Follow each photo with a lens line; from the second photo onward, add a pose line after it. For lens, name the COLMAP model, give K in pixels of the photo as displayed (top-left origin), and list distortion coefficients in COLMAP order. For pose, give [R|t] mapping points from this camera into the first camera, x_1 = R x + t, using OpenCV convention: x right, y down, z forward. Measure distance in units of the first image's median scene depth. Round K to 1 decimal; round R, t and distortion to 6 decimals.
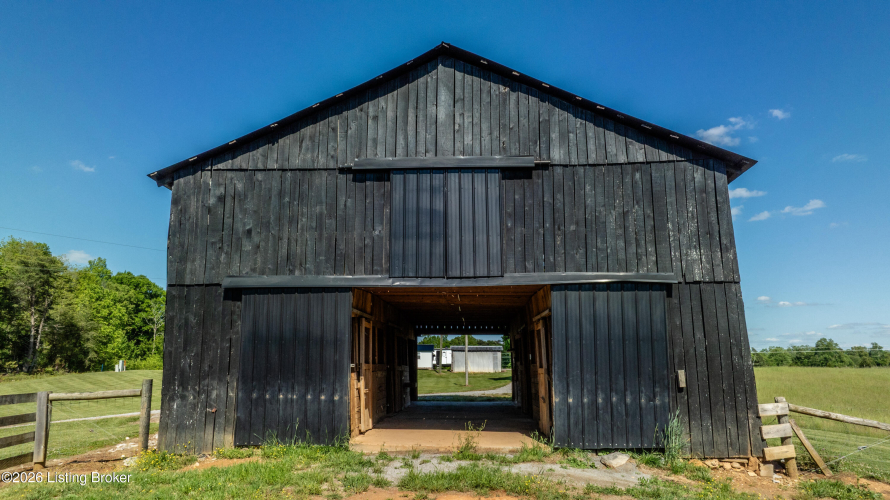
lens RADIAL K [[630.8, 0, 444.0], [0, 630.8, 245.8], [0, 0, 1]] dist [-0.039746, 0.050009]
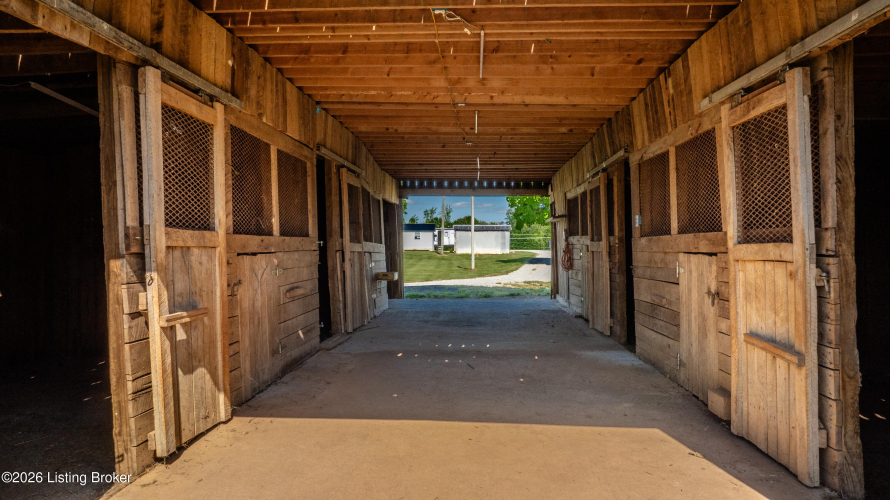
lens RADIAL K [[630.8, 0, 444.8], [0, 630.8, 249.0], [0, 0, 1]] dist [-0.039746, 0.050009]
pose [[0.999996, 0.001130, -0.002507, 0.000599], [-0.000634, 0.981871, 0.189551, 0.024751], [0.002676, -0.189548, 0.981868, 0.124499]]
